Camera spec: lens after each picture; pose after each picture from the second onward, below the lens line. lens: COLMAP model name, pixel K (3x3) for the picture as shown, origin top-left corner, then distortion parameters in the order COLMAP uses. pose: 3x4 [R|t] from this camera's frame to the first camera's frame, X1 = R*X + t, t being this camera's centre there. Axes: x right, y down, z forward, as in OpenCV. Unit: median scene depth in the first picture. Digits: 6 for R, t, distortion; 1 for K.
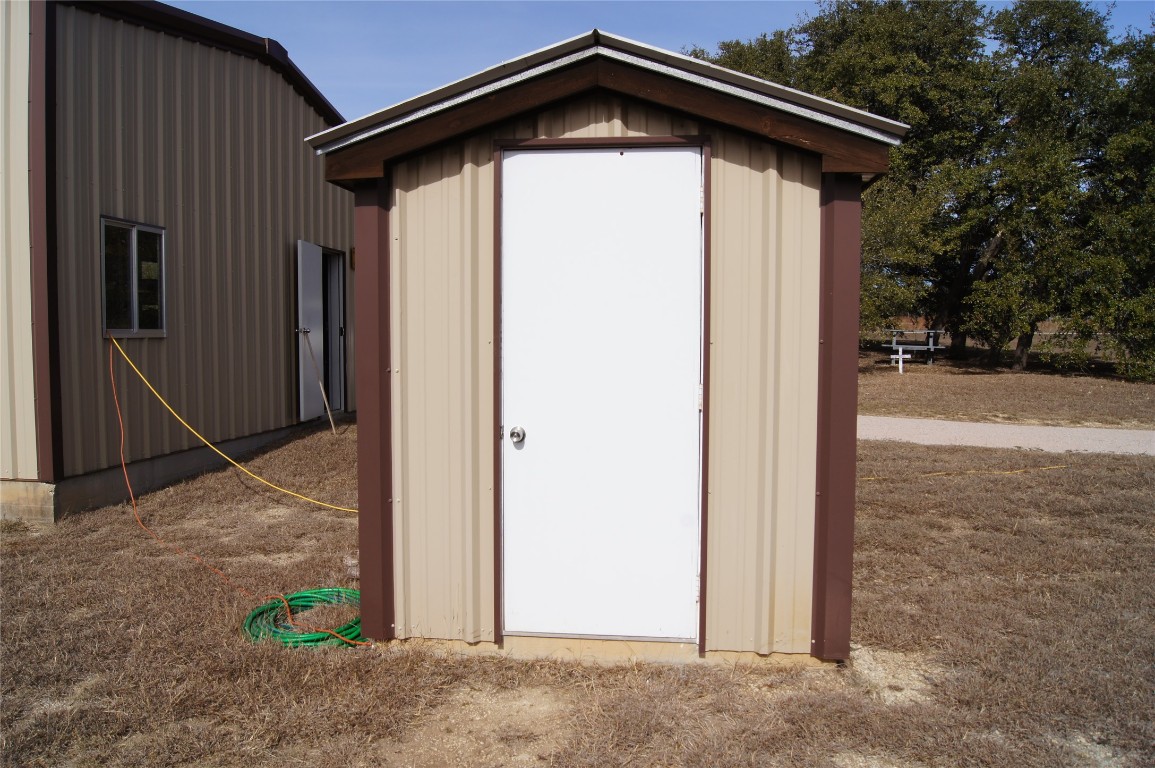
lens RADIAL K [[904.9, 0, 577.5], [0, 904.9, 384.0], [0, 0, 1]] dist [-0.082076, 0.008535]
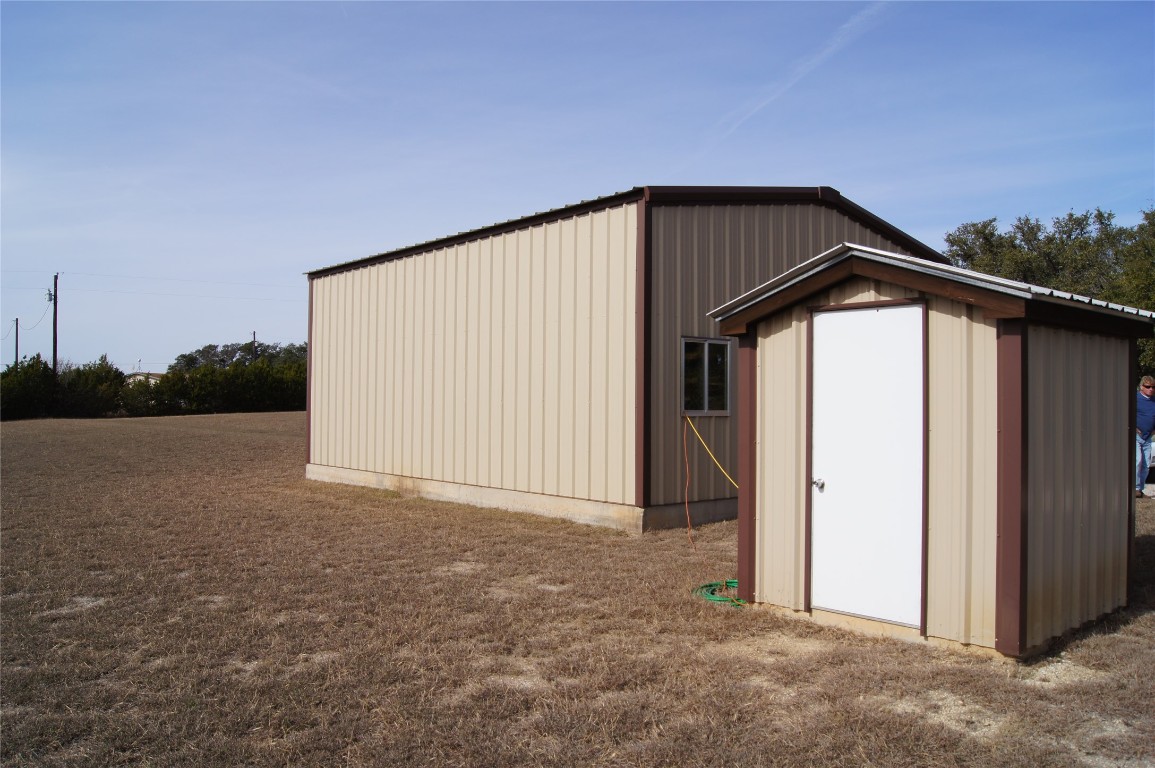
lens RADIAL K [[904.9, 0, 577.5], [0, 904.9, 384.0], [0, 0, 1]] dist [-0.082076, 0.008535]
pose [[0.742654, -0.010929, -0.669586, 0.699317], [-0.042875, 0.997039, -0.063828, -0.001281], [0.668301, 0.076111, 0.739987, -0.512325]]
